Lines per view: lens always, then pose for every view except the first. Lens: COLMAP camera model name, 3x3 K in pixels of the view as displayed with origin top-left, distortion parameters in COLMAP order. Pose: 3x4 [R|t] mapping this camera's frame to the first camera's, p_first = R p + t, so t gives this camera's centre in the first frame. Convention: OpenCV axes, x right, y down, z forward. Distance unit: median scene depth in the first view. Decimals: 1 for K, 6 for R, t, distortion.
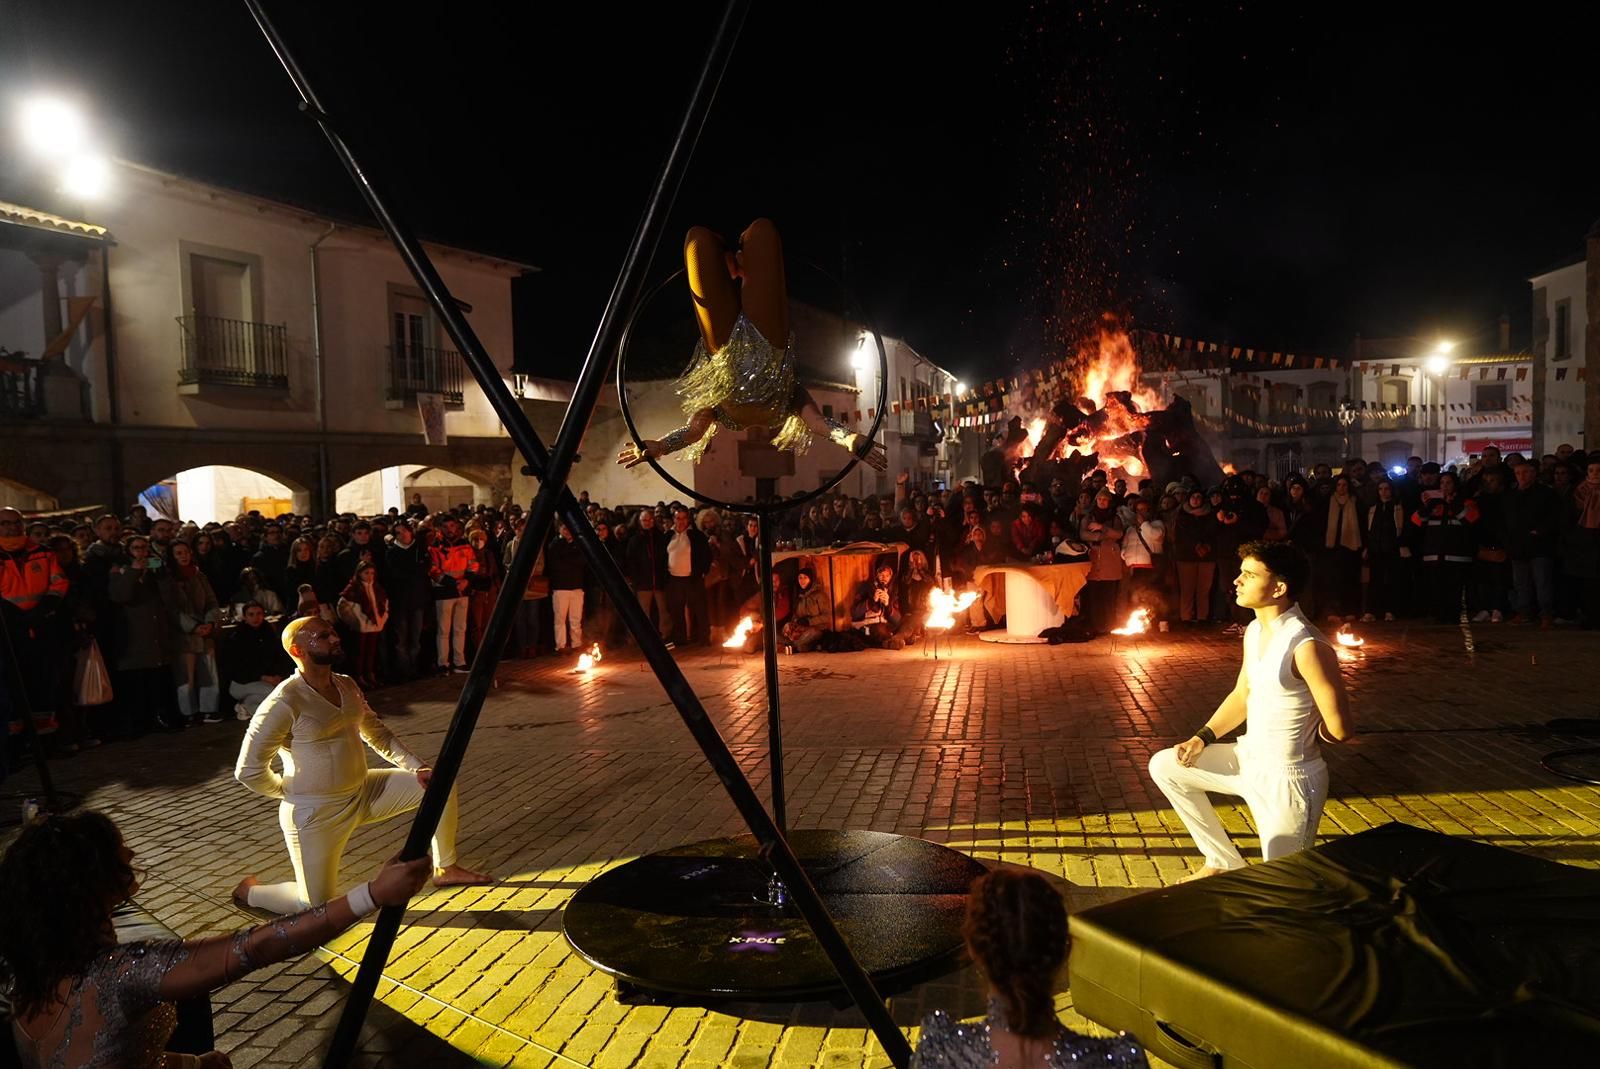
lens RADIAL K [[1090.4, 0, 802.1], [0, 1090.4, 532.6], [0, 0, 1]] dist [-0.001715, 0.001734]
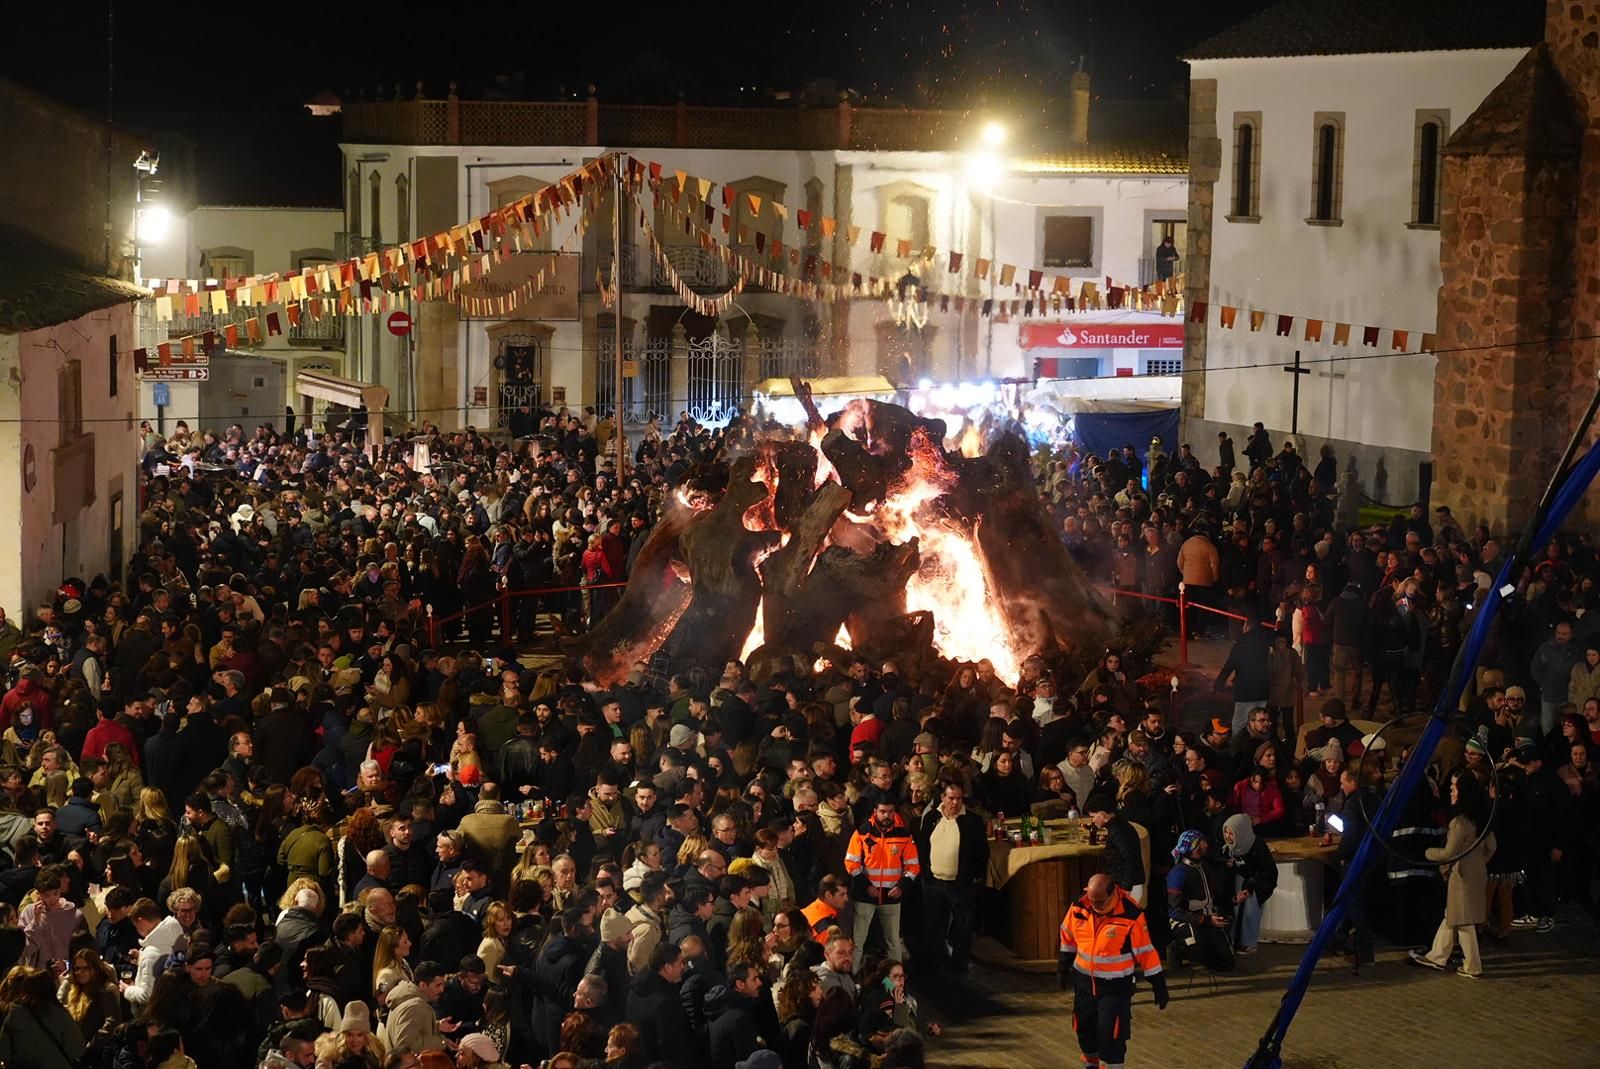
lens RADIAL K [[3139.3, 0, 811.5], [0, 3139.3, 541.4], [0, 0, 1]] dist [0.046253, 0.000000]
pose [[0.825484, -0.024219, 0.563906, -0.365005], [-0.012417, 0.998058, 0.061043, -0.087686], [-0.564289, -0.057393, 0.823580, -0.184706]]
